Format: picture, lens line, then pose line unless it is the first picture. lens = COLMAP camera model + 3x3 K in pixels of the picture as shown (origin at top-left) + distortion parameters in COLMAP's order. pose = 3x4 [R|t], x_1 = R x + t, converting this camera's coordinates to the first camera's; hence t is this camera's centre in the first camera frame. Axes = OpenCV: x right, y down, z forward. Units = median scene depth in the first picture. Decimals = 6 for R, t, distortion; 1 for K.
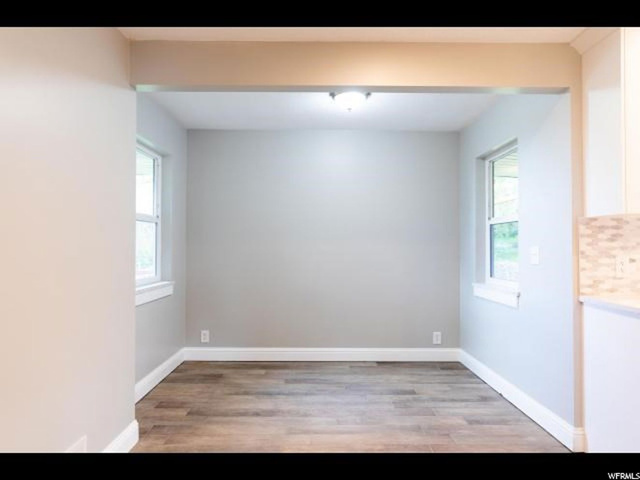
lens RADIAL K [[443.9, 0, 320.0], [0, 443.9, 240.0], [0, 0, 1]] dist [-0.000369, 0.000186]
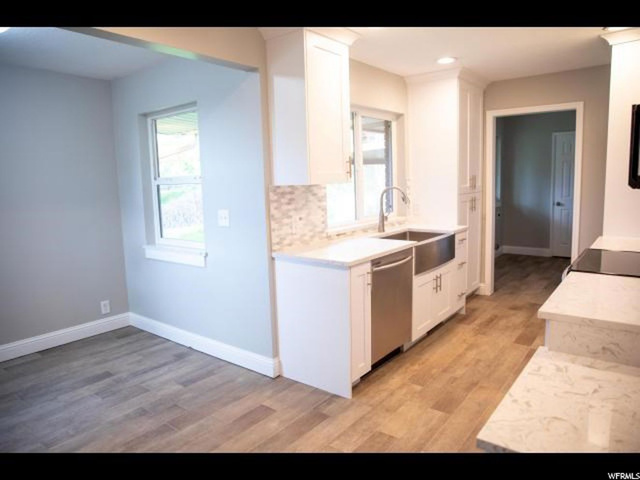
lens RADIAL K [[434.4, 0, 320.0], [0, 434.4, 240.0], [0, 0, 1]] dist [-0.108860, 0.086448]
pose [[0.622761, -0.126763, 0.772075, -0.219569], [0.018101, 0.988858, 0.147755, -0.074671], [-0.782202, -0.078041, 0.618117, 0.188367]]
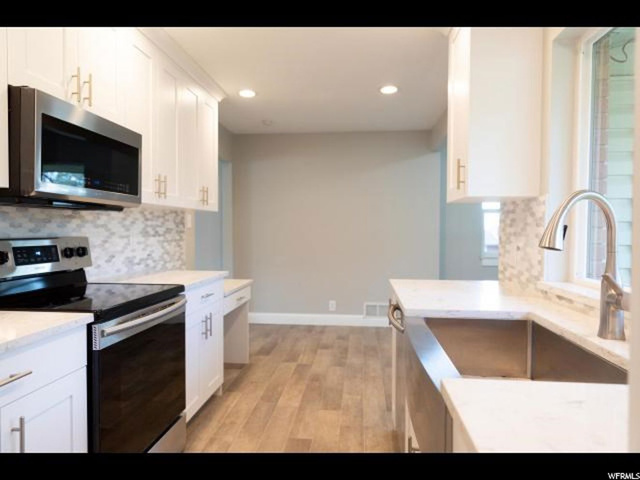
lens RADIAL K [[420.7, 0, 320.0], [0, 420.7, 240.0], [0, 0, 1]] dist [-0.000931, -0.000547]
pose [[-0.109437, 0.027836, -0.993604, 1.564420], [0.009374, 0.999592, 0.026971, 0.003297], [0.993949, -0.006362, -0.109654, 0.693305]]
